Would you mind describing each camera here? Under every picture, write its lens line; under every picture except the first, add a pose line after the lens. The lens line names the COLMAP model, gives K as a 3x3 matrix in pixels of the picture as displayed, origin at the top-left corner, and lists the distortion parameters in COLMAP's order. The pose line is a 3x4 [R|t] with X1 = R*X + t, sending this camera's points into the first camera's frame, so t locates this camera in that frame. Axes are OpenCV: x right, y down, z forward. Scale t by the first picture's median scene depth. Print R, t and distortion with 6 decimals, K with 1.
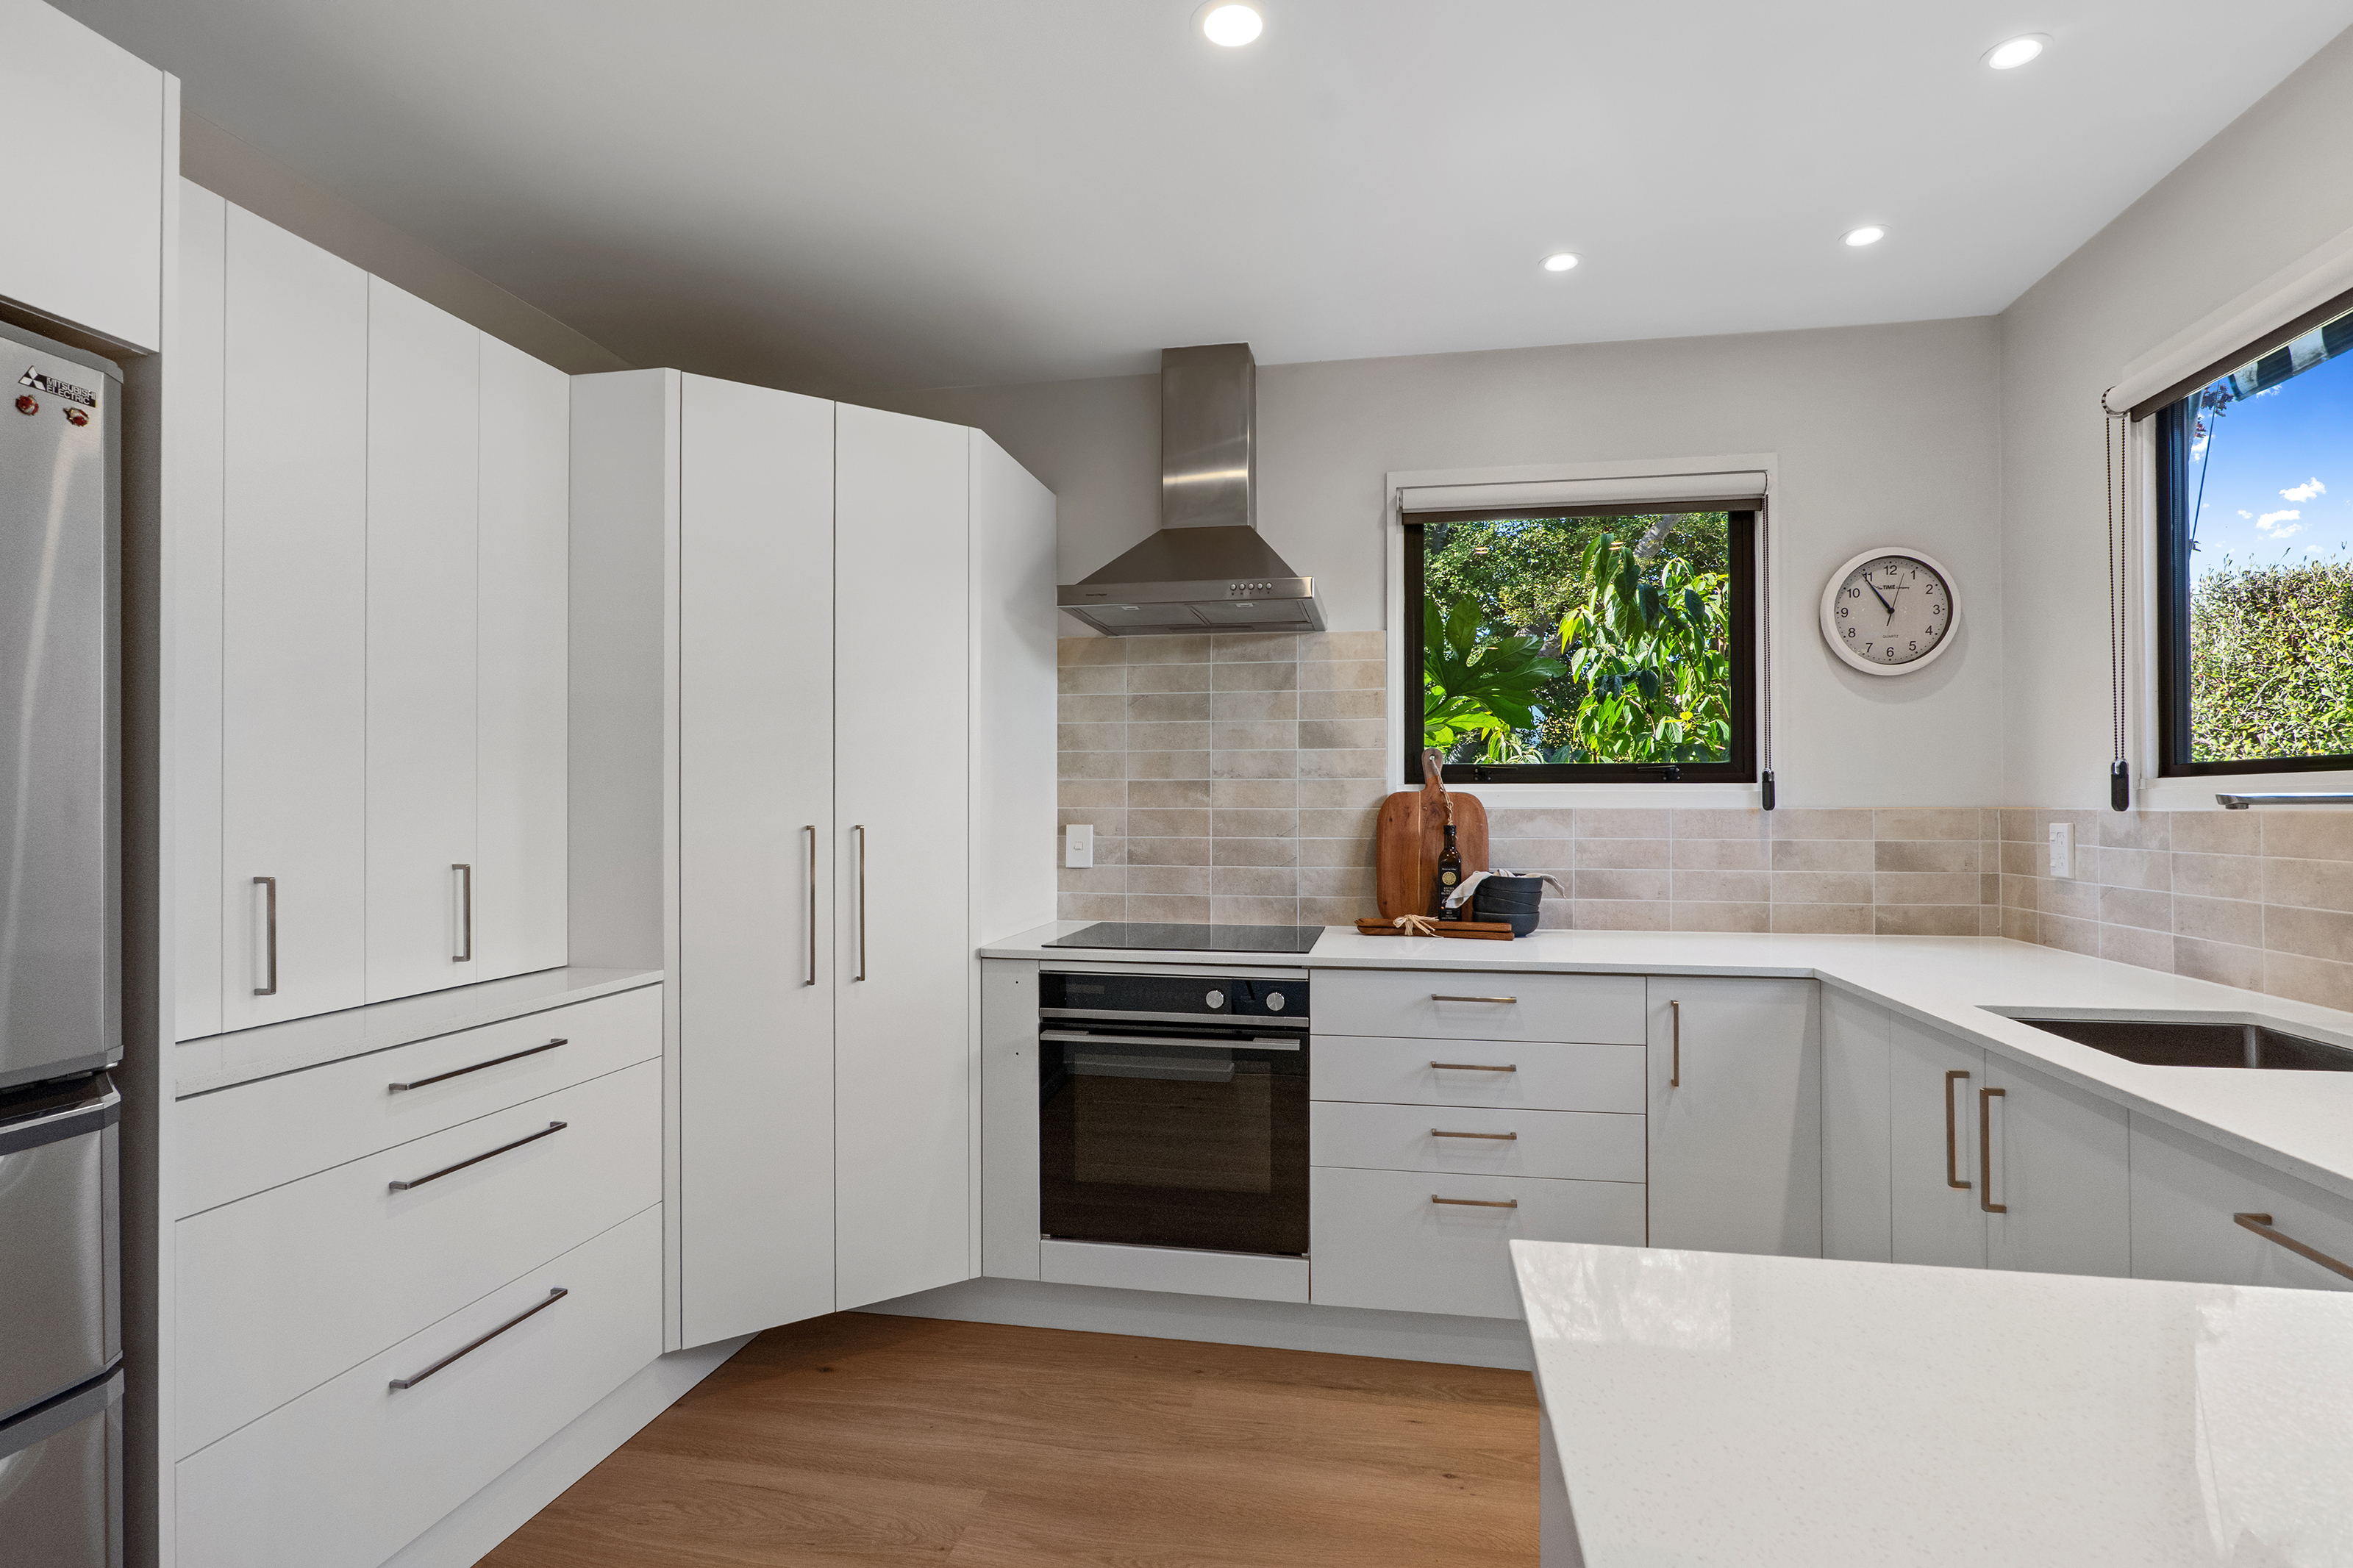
lens RADIAL K [[1163.9, 0, 1183.4], [0, 1163.9, 804.2], [0, 0, 1]] dist [-0.003786, -0.000471]
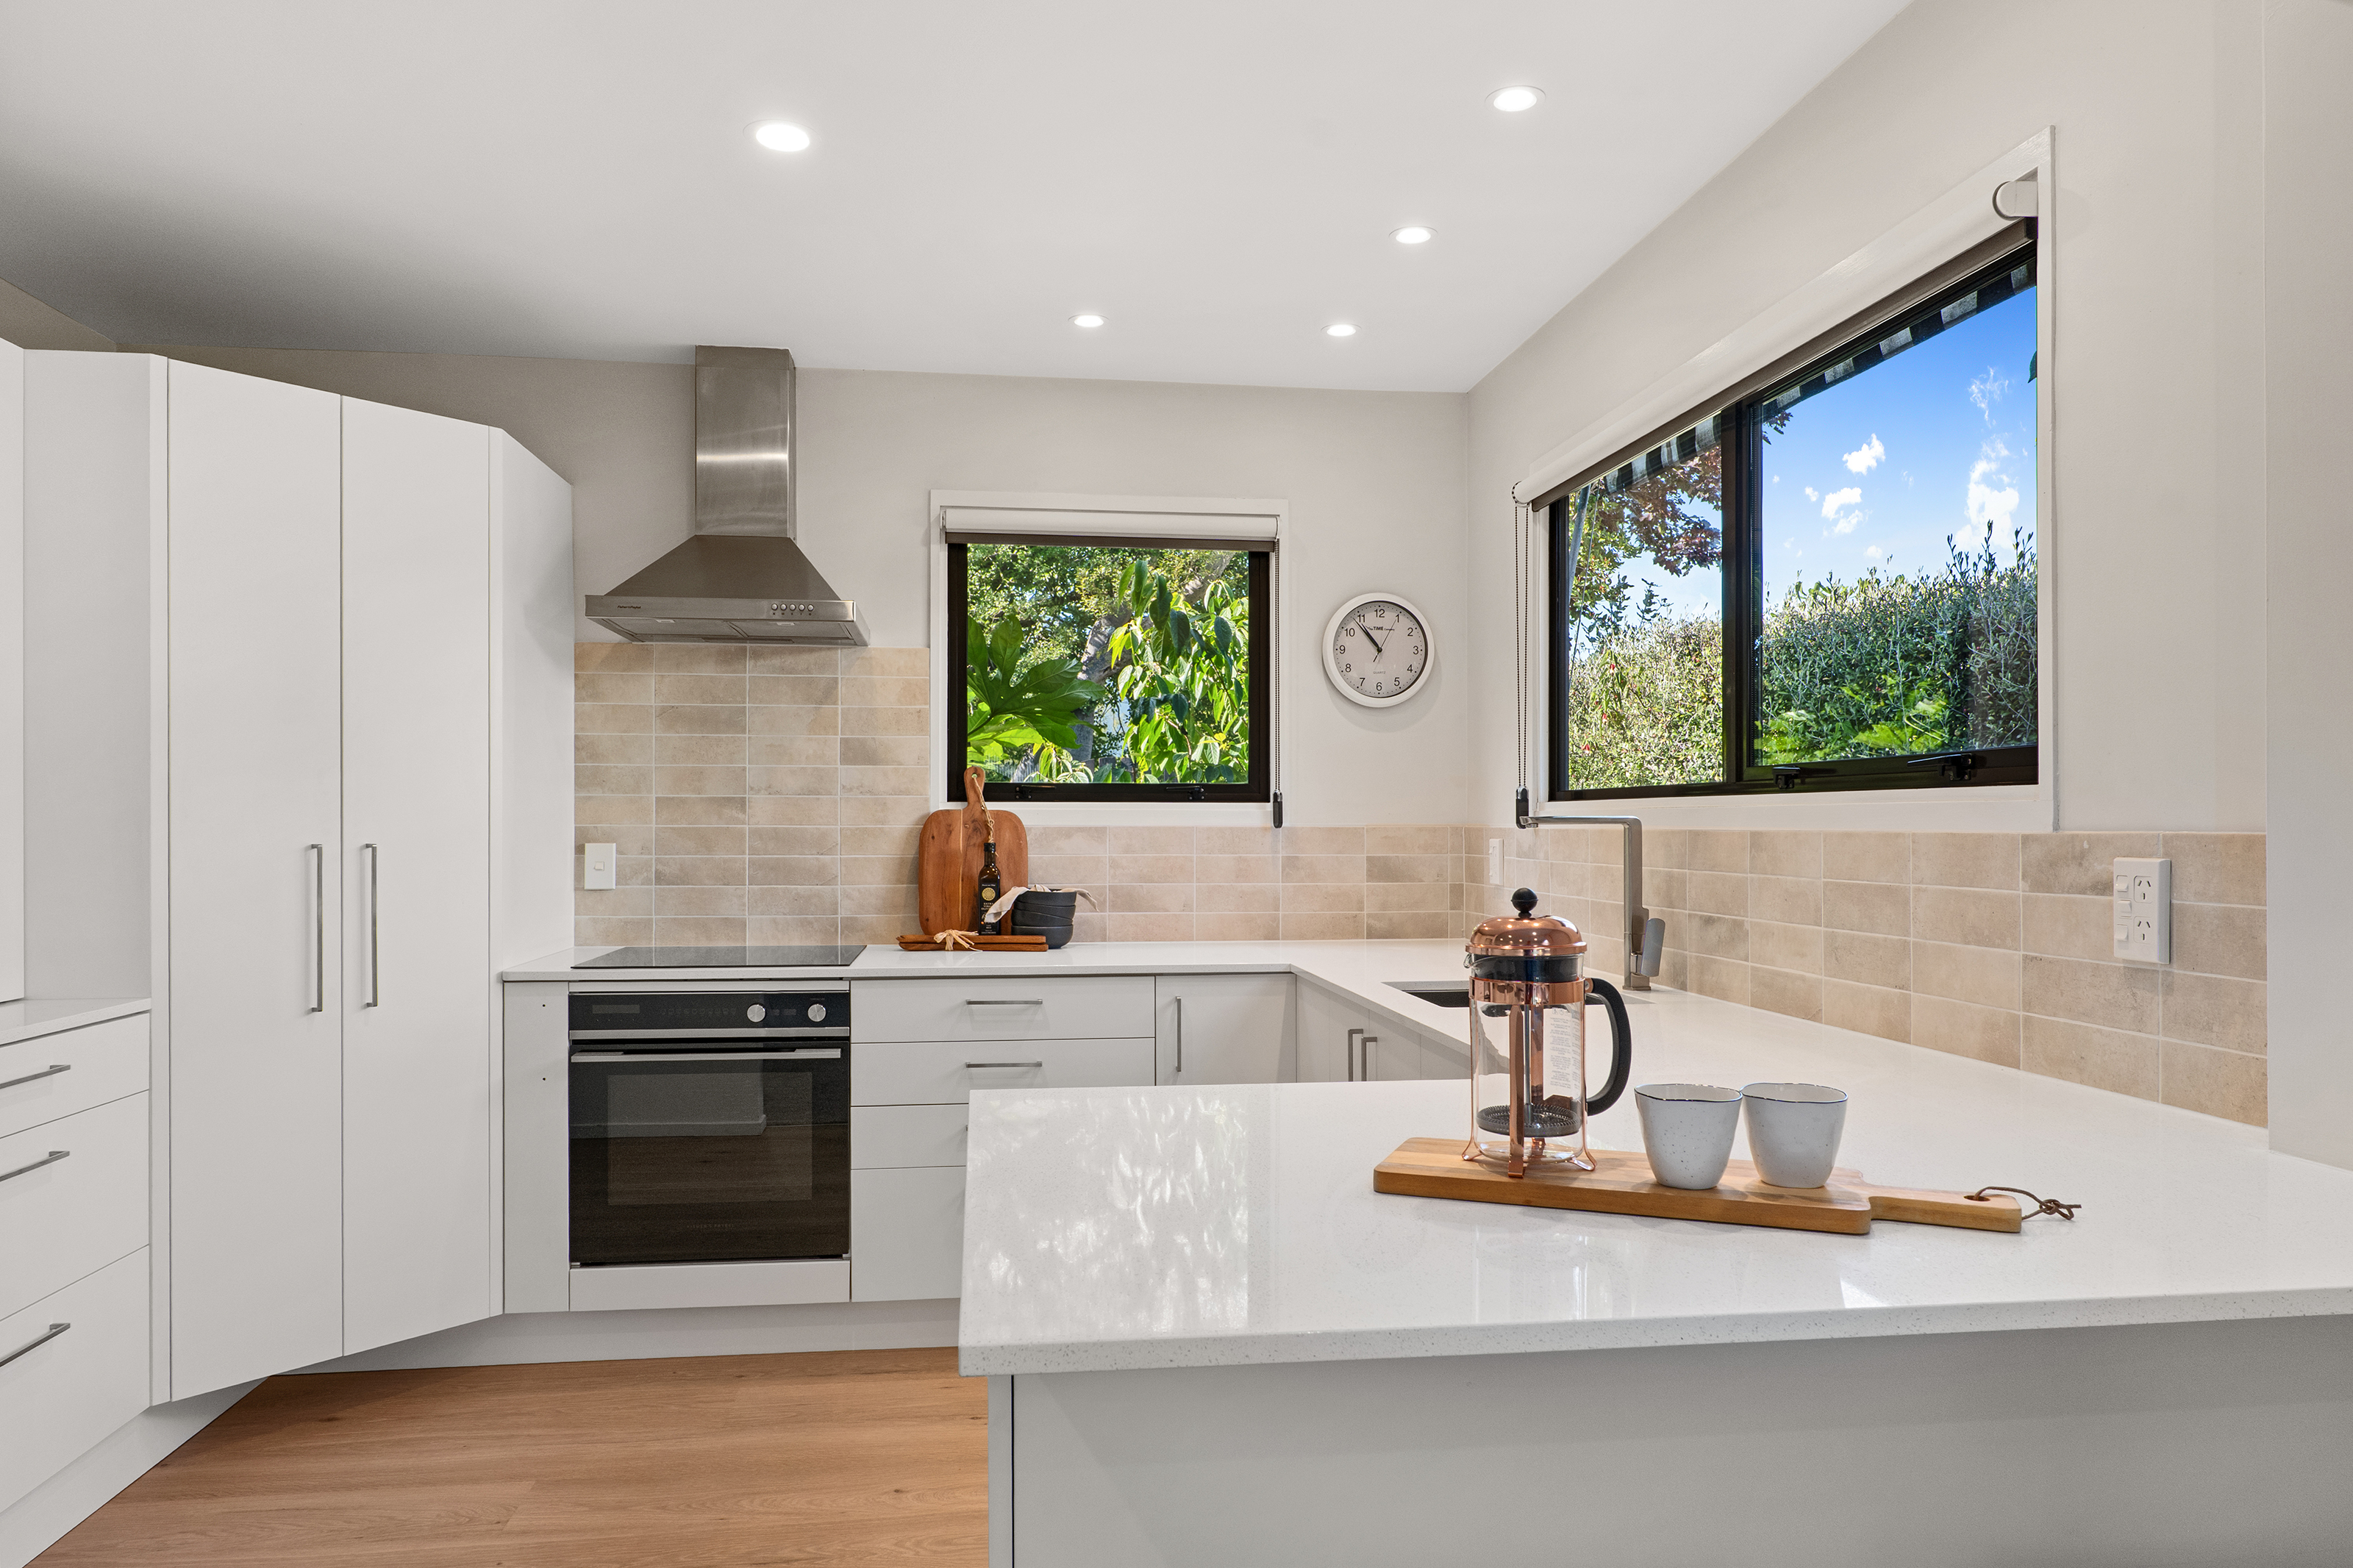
lens RADIAL K [[1545.3, 0, 1176.0], [0, 1545.3, 820.5], [0, 0, 1]] dist [0.002296, 0.000844]
pose [[0.951092, 0.001601, 0.308905, -0.036934], [-0.001877, 0.999998, 0.000597, -0.002442], [-0.308903, -0.001148, 0.951093, -0.353790]]
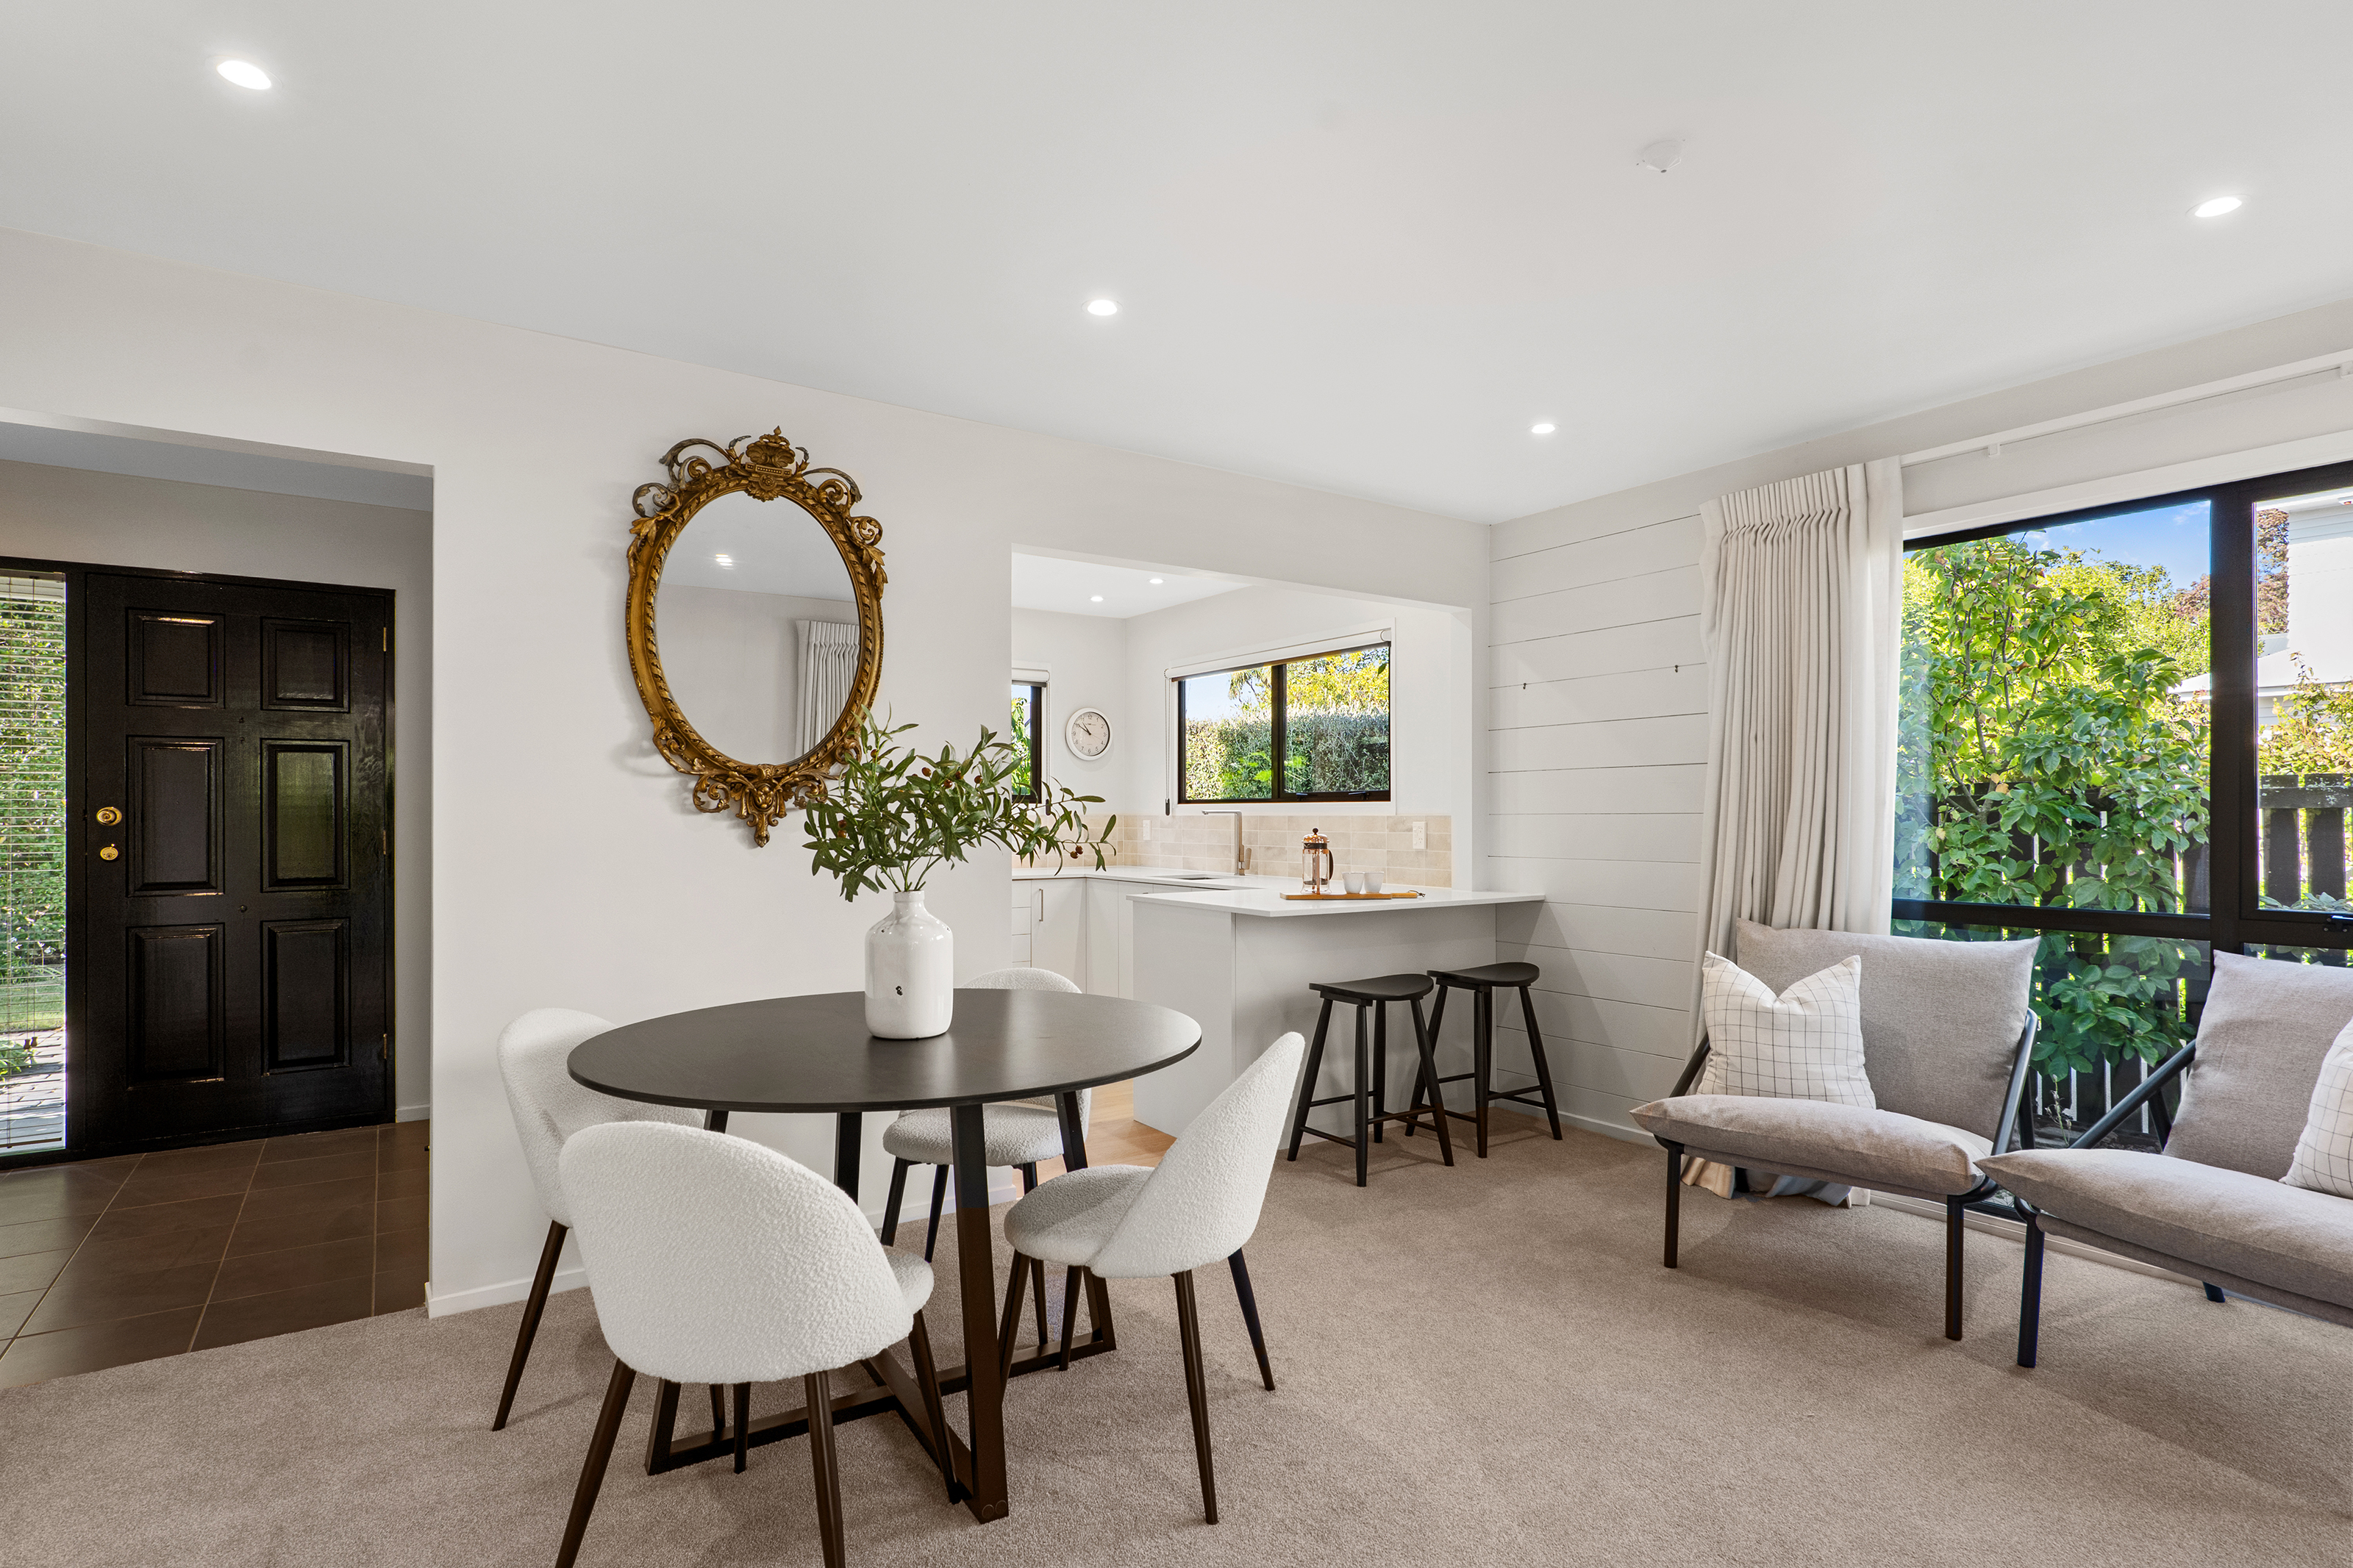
lens RADIAL K [[1188.0, 0, 1178.7], [0, 1188.0, 818.7], [0, 0, 1]] dist [0.000263, 0.000029]
pose [[0.715256, -0.000214, 0.698862, -1.006225], [-0.003261, 0.999988, 0.003643, 0.001830], [-0.698855, -0.004884, 0.715247, -0.922168]]
